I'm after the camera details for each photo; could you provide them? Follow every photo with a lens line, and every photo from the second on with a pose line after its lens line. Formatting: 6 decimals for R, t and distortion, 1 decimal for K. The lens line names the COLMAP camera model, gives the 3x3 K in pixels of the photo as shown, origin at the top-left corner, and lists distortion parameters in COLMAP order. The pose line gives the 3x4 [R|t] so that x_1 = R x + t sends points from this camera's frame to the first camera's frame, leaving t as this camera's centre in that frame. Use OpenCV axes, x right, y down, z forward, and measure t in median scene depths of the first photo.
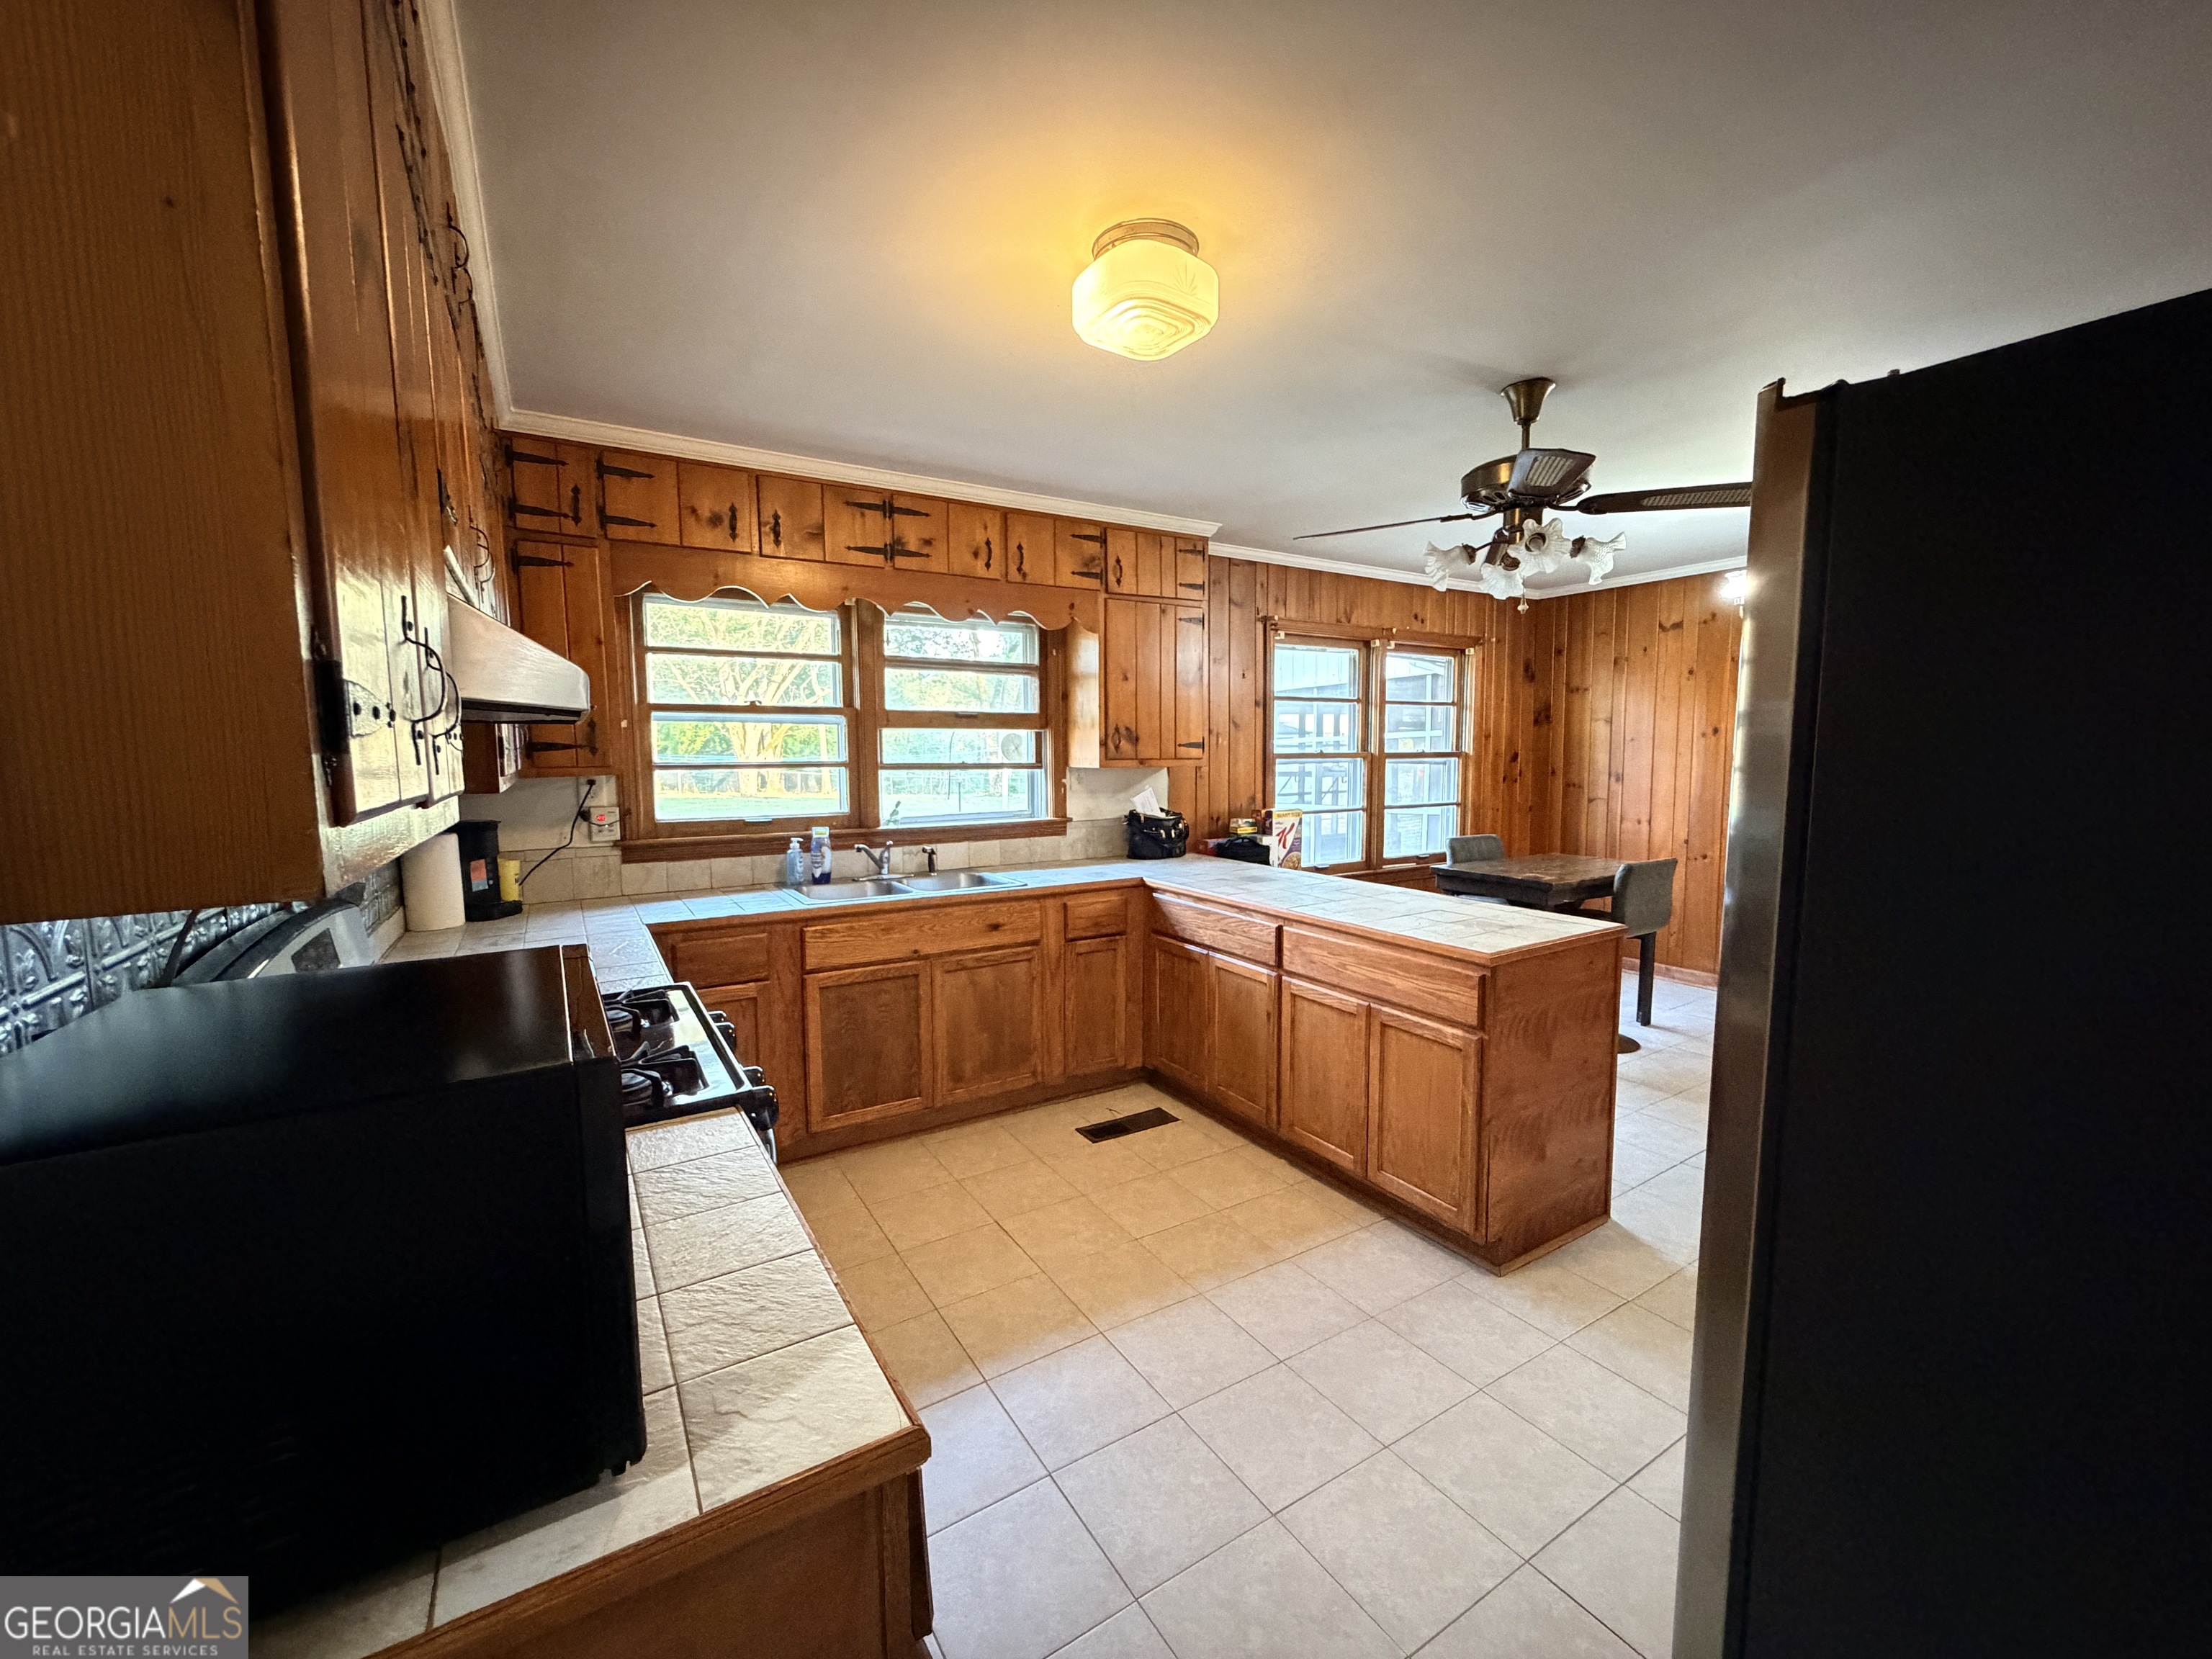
lens RADIAL K [[884.5, 0, 1104.2], [0, 884.5, 831.8], [0, 0, 1]] dist [0.000003, -0.000151]
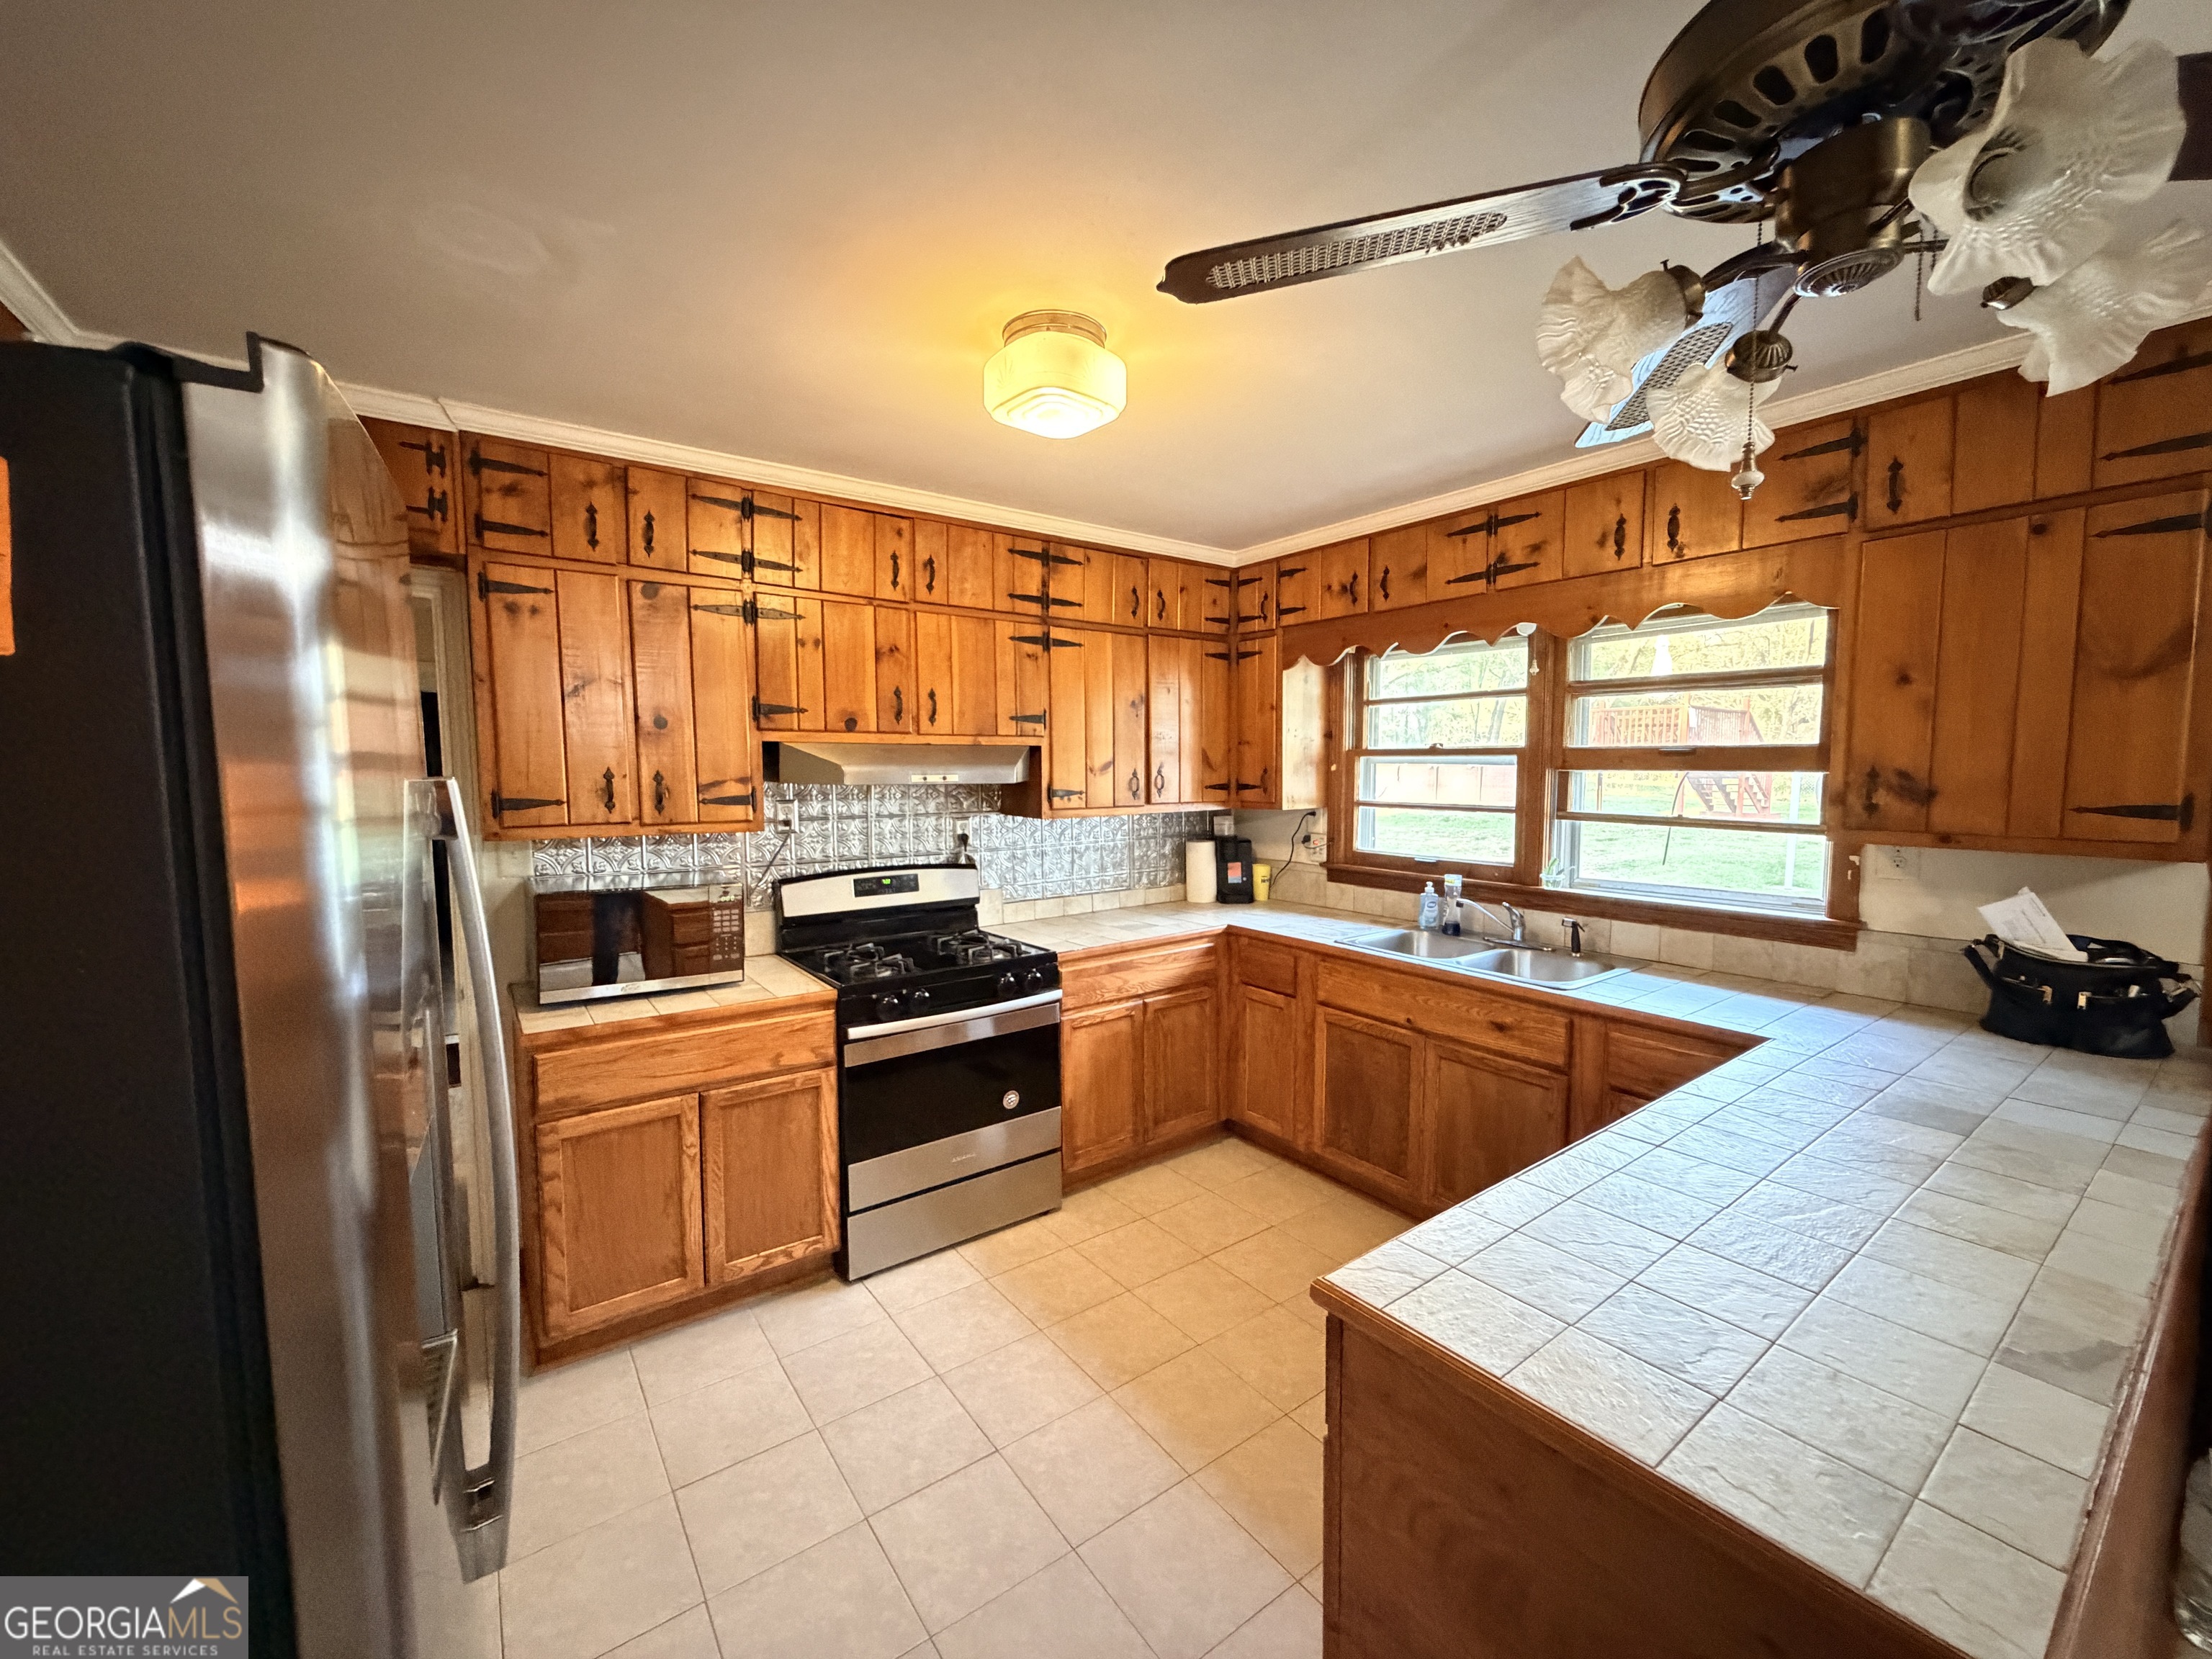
lens RADIAL K [[884.5, 0, 1104.2], [0, 884.5, 831.8], [0, 0, 1]] dist [0.000003, -0.000151]
pose [[0.074778, 0.083992, -0.993657, 0.592973], [-0.086183, 0.993263, 0.077472, -0.092514], [0.993469, 0.079843, 0.081513, 0.542476]]
